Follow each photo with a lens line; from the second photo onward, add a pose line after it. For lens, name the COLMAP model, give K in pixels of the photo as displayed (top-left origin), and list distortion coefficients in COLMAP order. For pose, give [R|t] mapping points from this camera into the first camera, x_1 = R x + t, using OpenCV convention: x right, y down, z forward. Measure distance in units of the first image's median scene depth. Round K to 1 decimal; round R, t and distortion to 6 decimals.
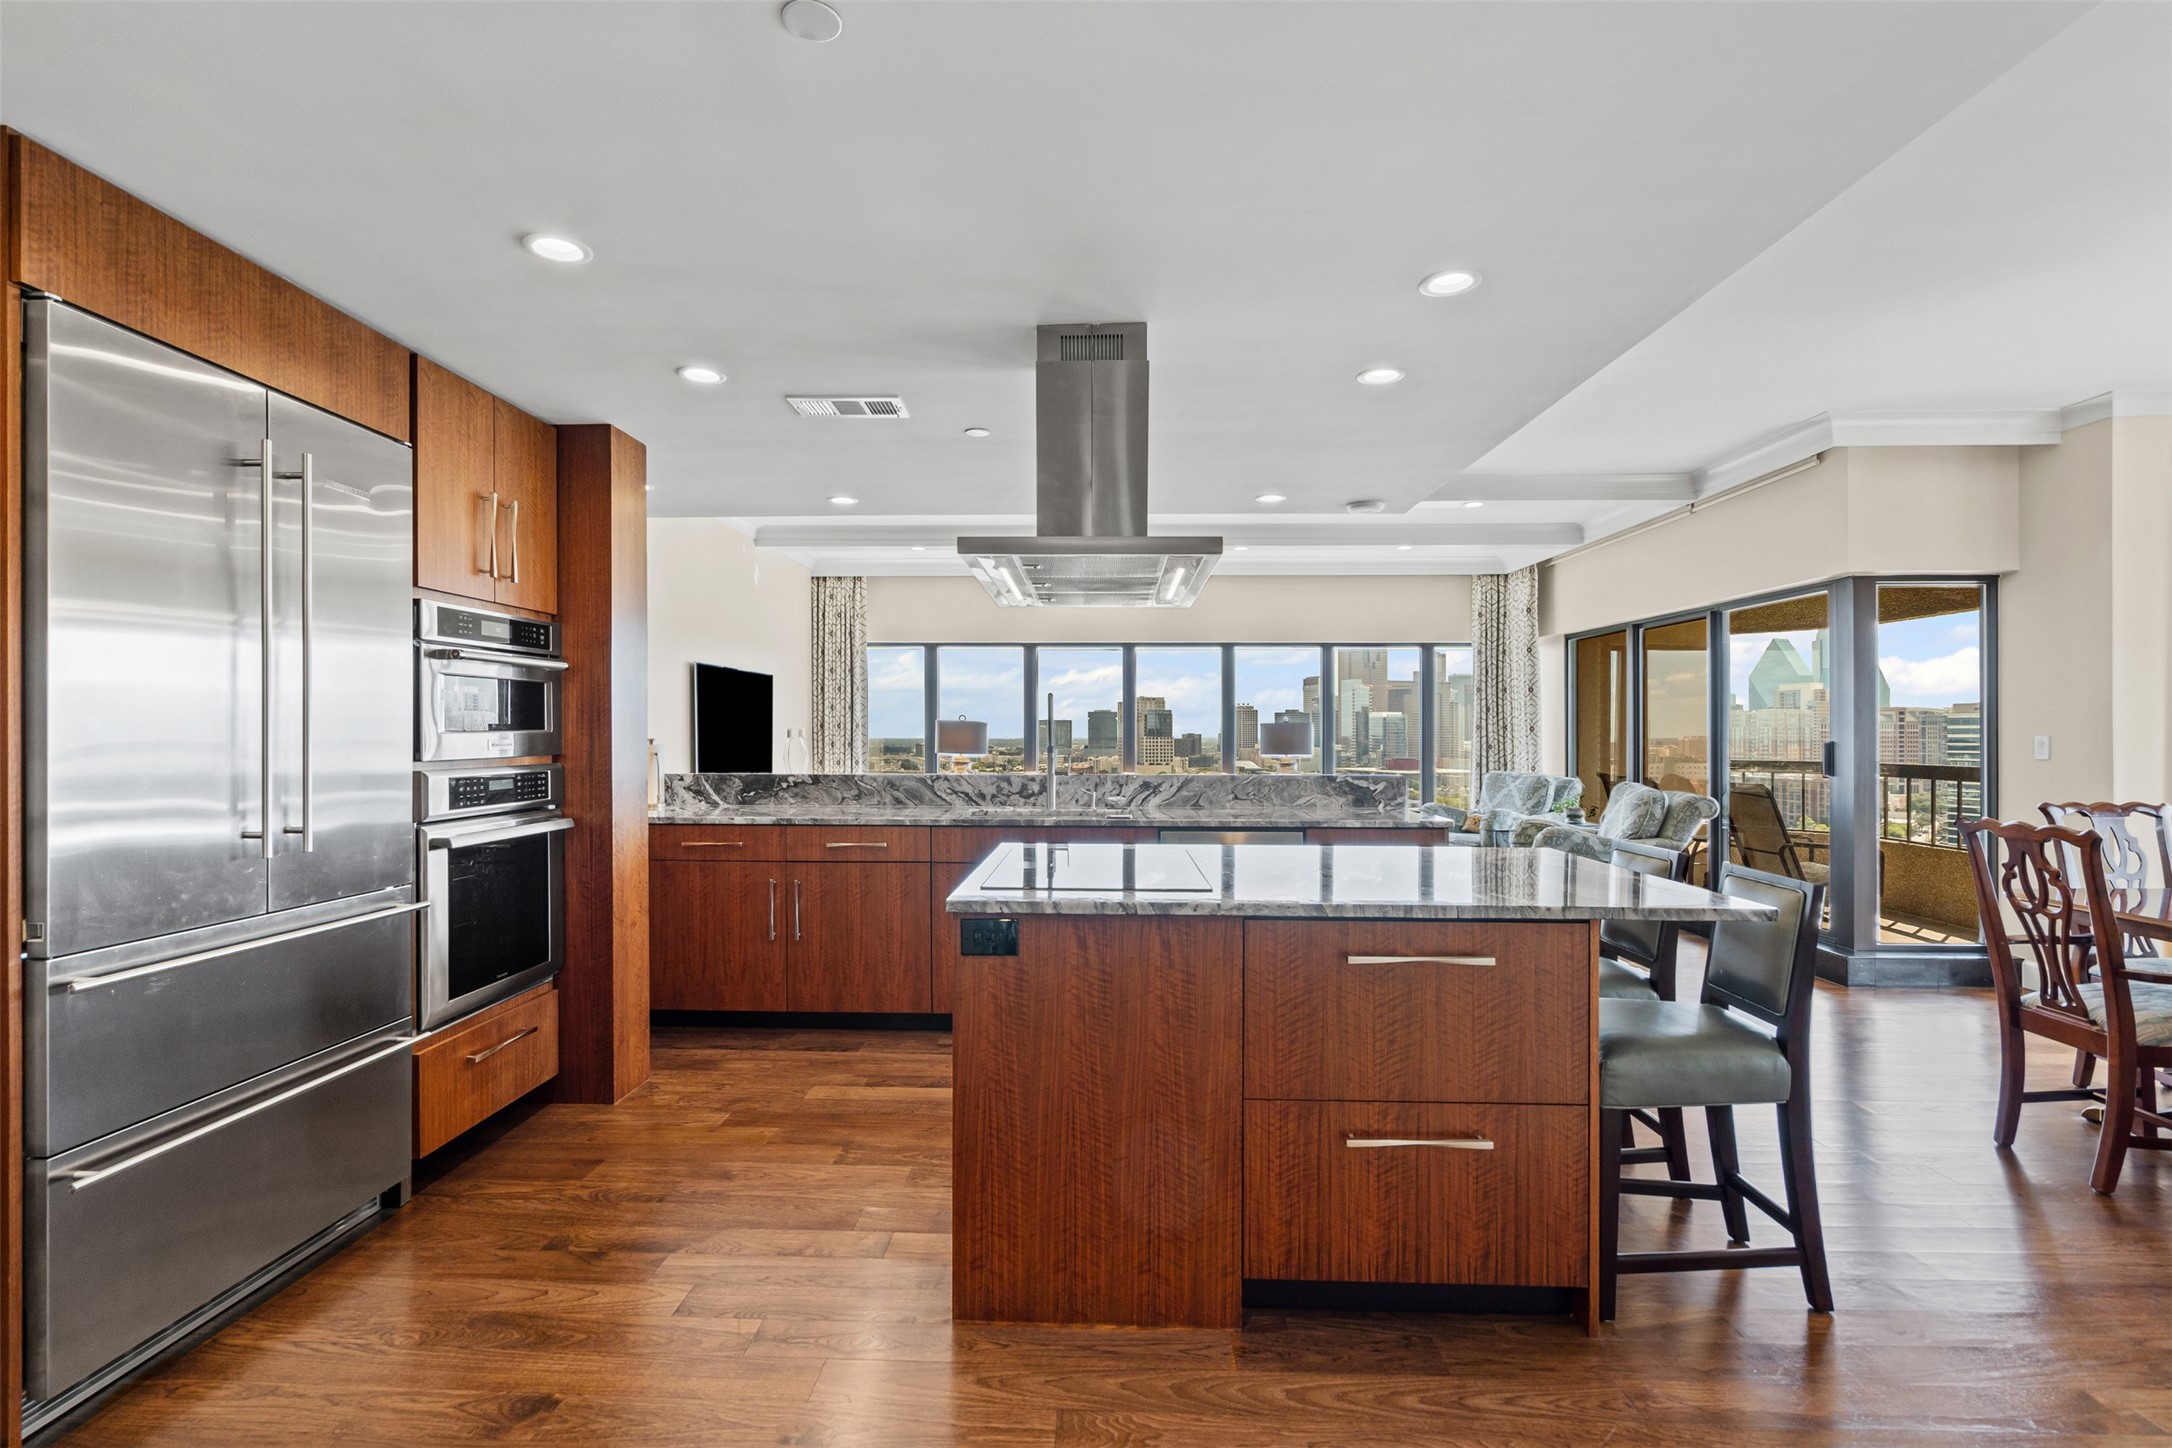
lens RADIAL K [[988.2, 0, 1070.8], [0, 988.2, 728.0], [0, 0, 1]] dist [-0.009295, 0.000375]
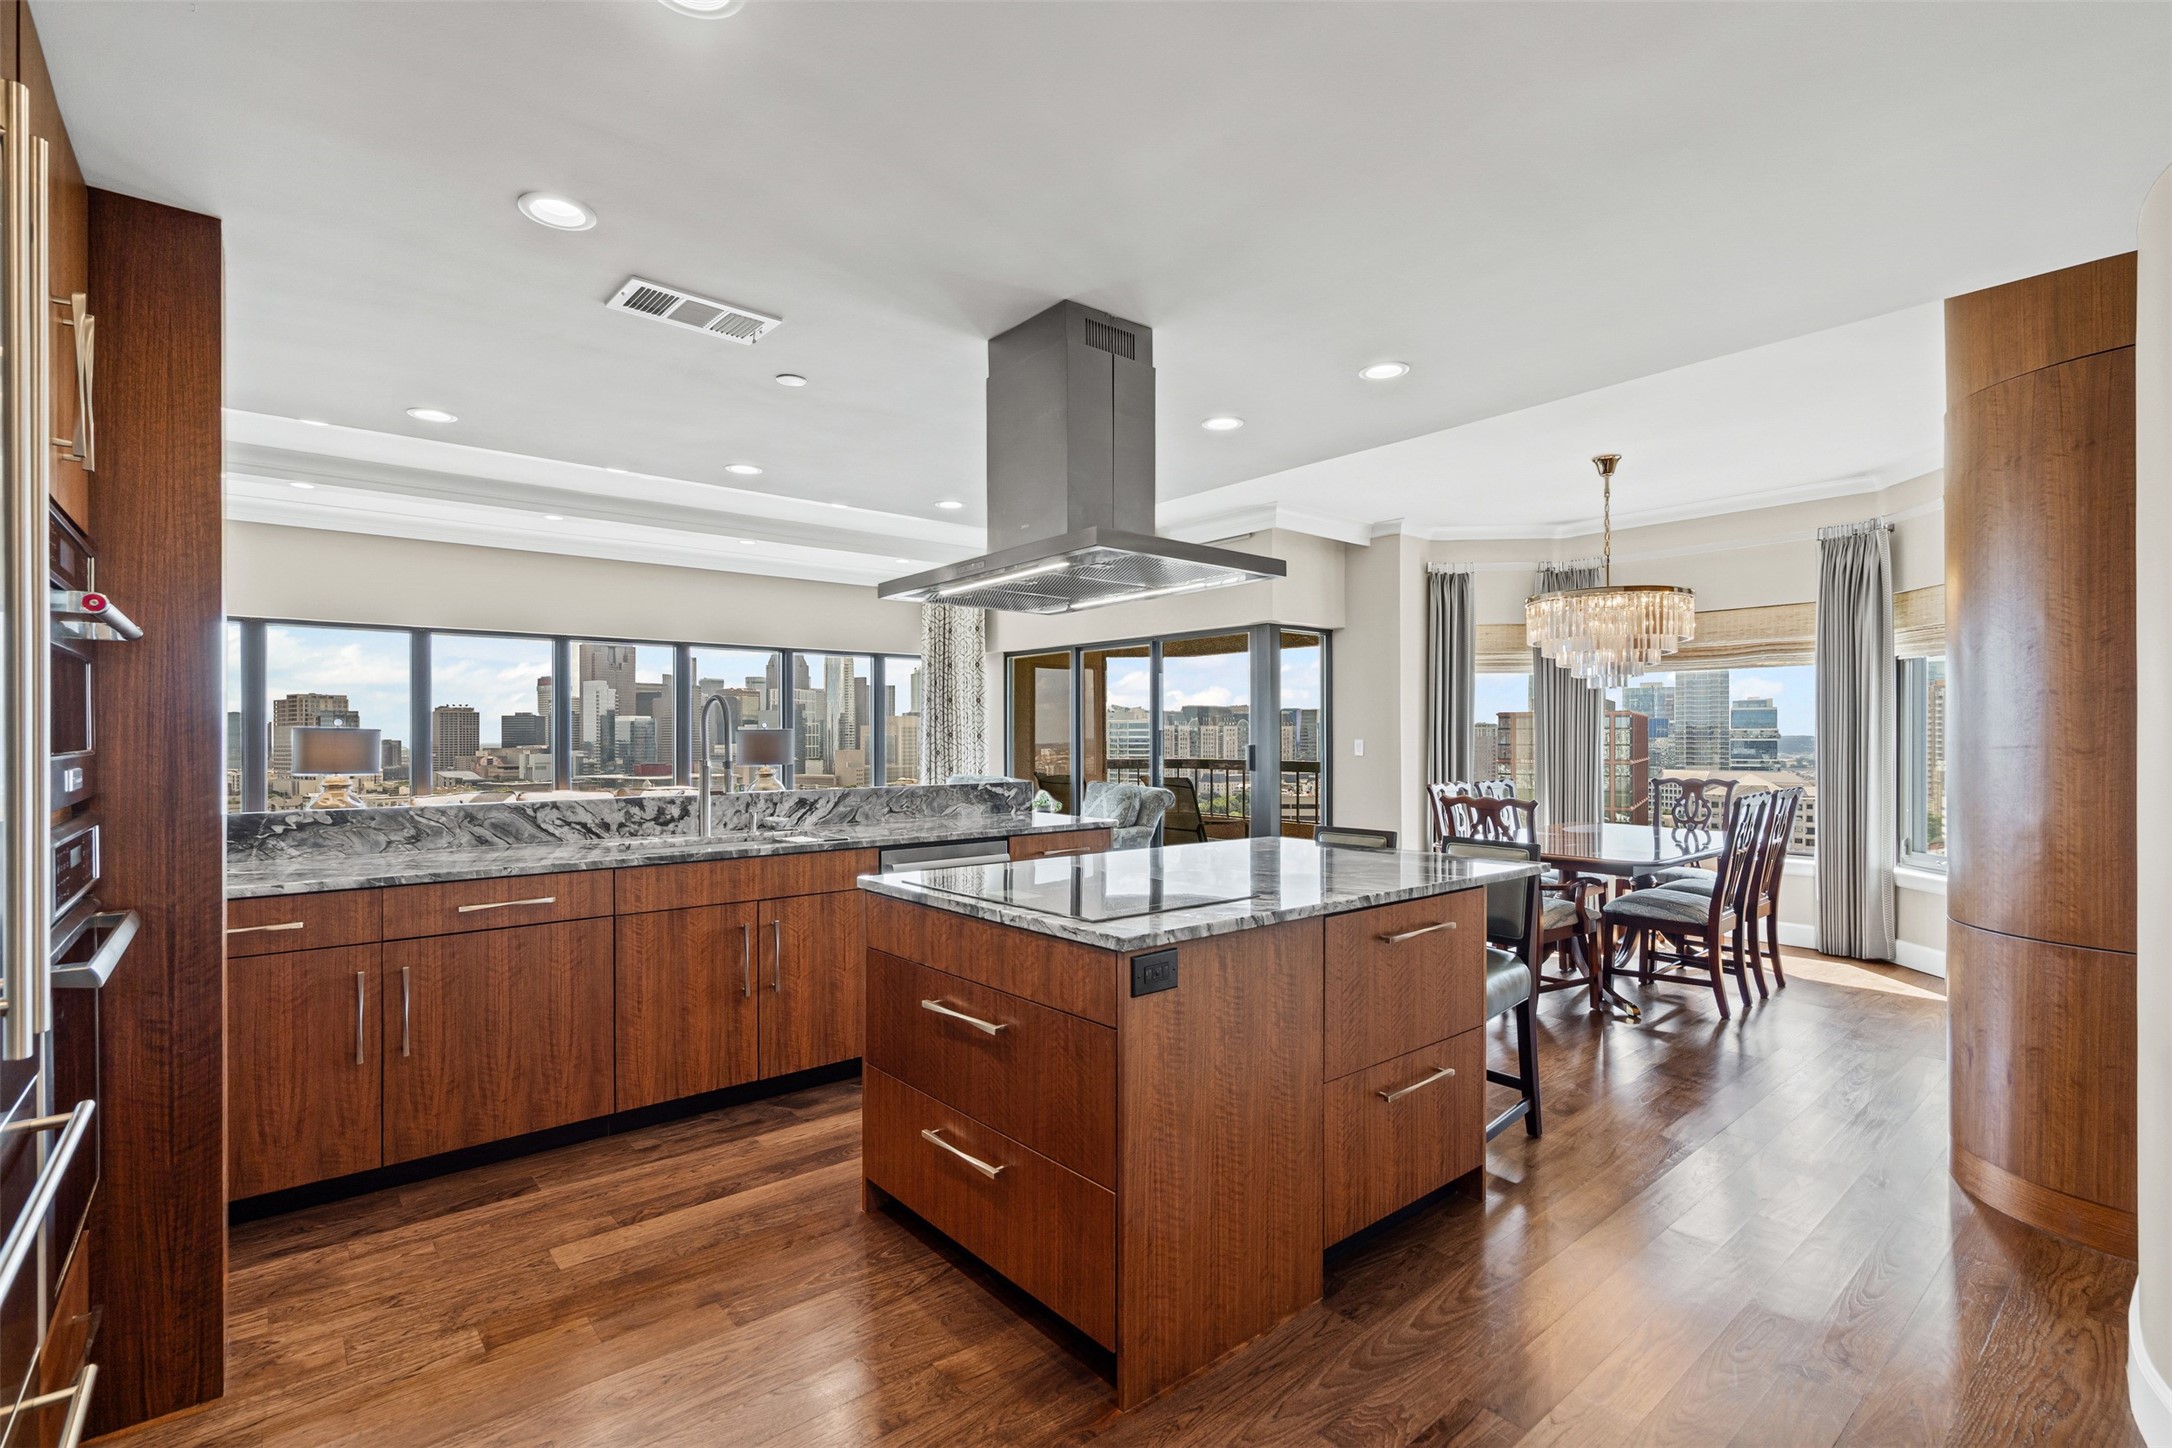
lens RADIAL K [[991.5, 0, 1077.5], [0, 991.5, 730.0], [0, 0, 1]] dist [-0.003880, 0.000235]
pose [[0.745972, -0.000365, 0.665977, -0.338374], [0.002627, 0.999994, -0.002394, -0.004697], [-0.665972, 0.003536, 0.745968, 0.164923]]
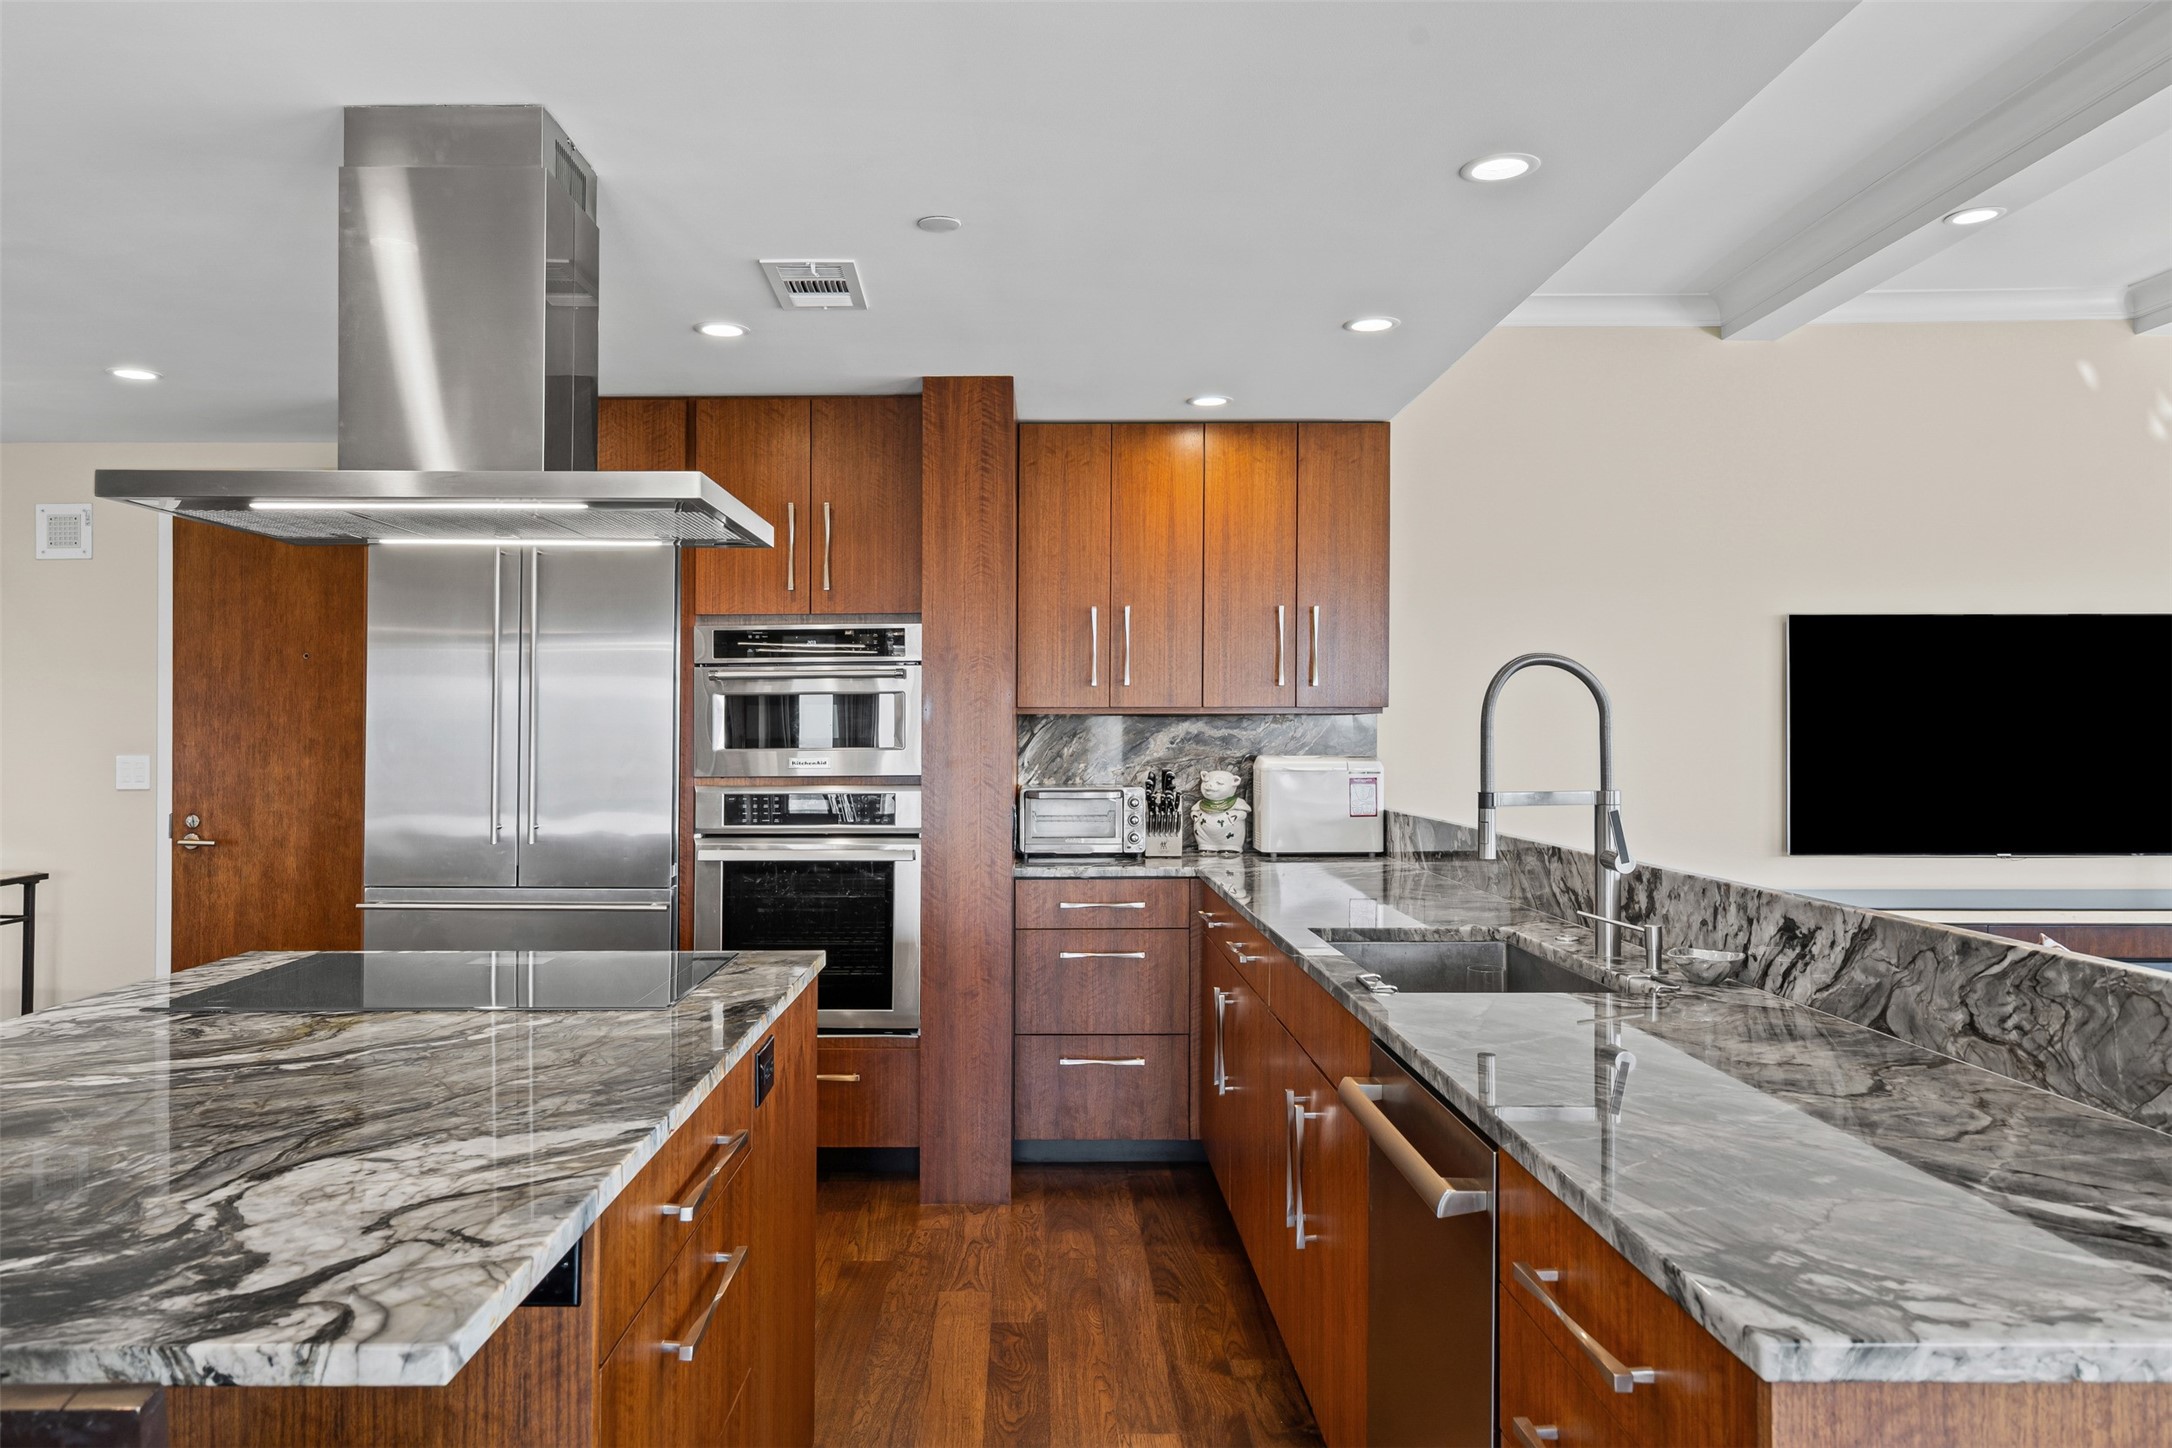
lens RADIAL K [[1466.5, 0, 1021.5], [0, 1466.5, 712.6], [0, 0, 1]] dist [0.025920, -0.003688]
pose [[0.022645, -0.016447, -0.999608, 0.544941], [0.005013, 0.999854, -0.016338, -0.004768], [0.999731, -0.004641, 0.022724, 0.751702]]
